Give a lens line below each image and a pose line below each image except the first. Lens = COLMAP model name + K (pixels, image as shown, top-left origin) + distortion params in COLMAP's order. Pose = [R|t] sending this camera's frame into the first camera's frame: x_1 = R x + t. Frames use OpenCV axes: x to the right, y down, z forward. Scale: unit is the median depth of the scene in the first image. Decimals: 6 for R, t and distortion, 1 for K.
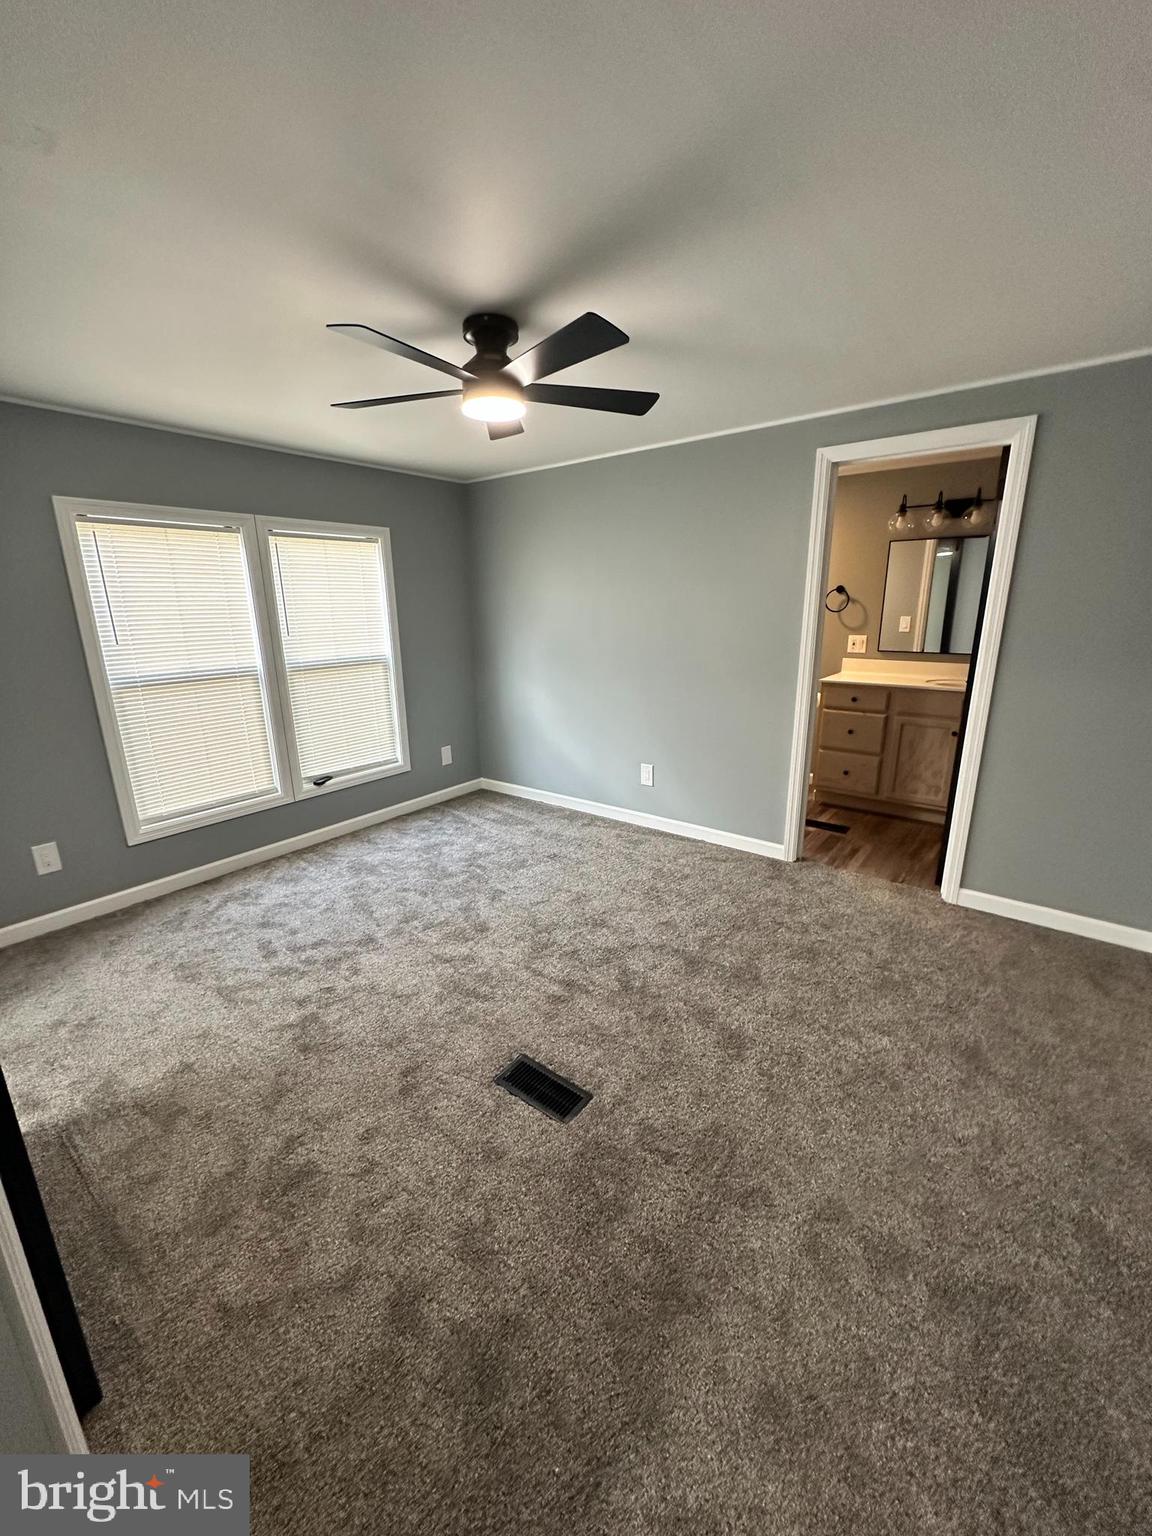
lens RADIAL K [[609.9, 0, 574.8], [0, 609.9, 766.5], [0, 0, 1]] dist [-0.004097, 0.000802]
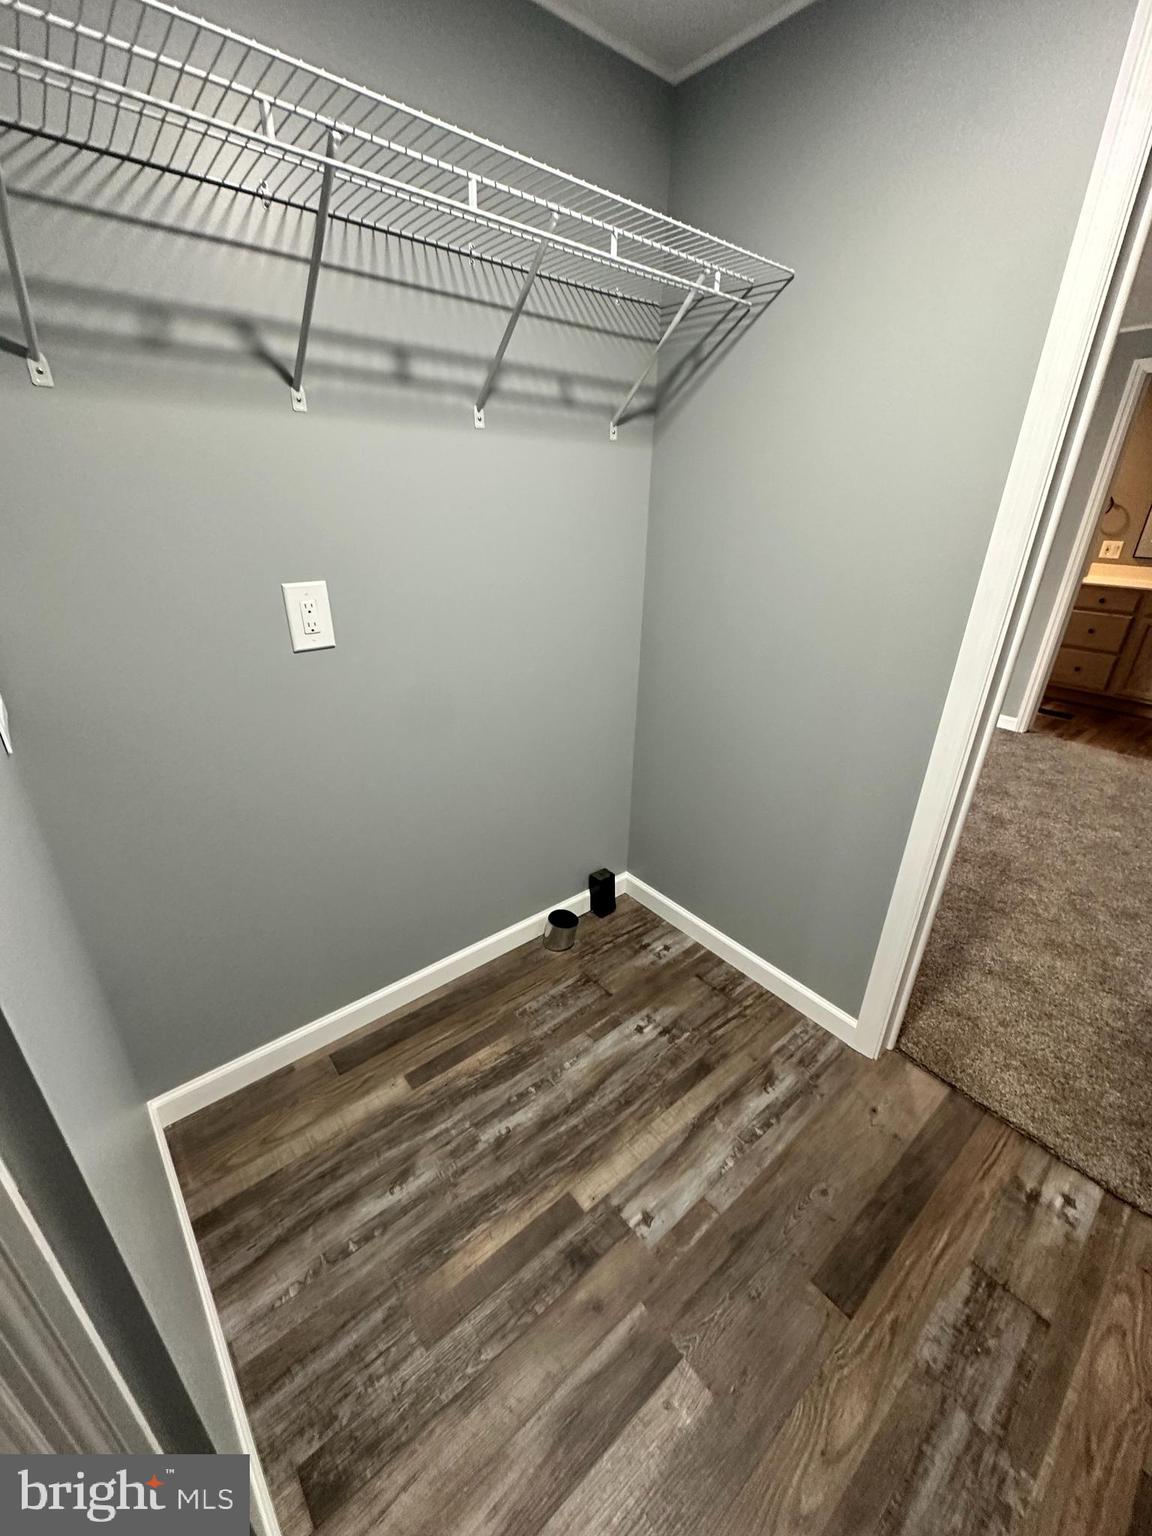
lens RADIAL K [[609.9, 0, 574.8], [0, 609.9, 766.5], [0, 0, 1]] dist [-0.004097, 0.000802]
pose [[0.976369, 0.116309, -0.182140, -0.285637], [-0.088551, 0.984133, 0.153759, 0.121908], [0.197133, -0.133997, 0.971176, -0.352000]]
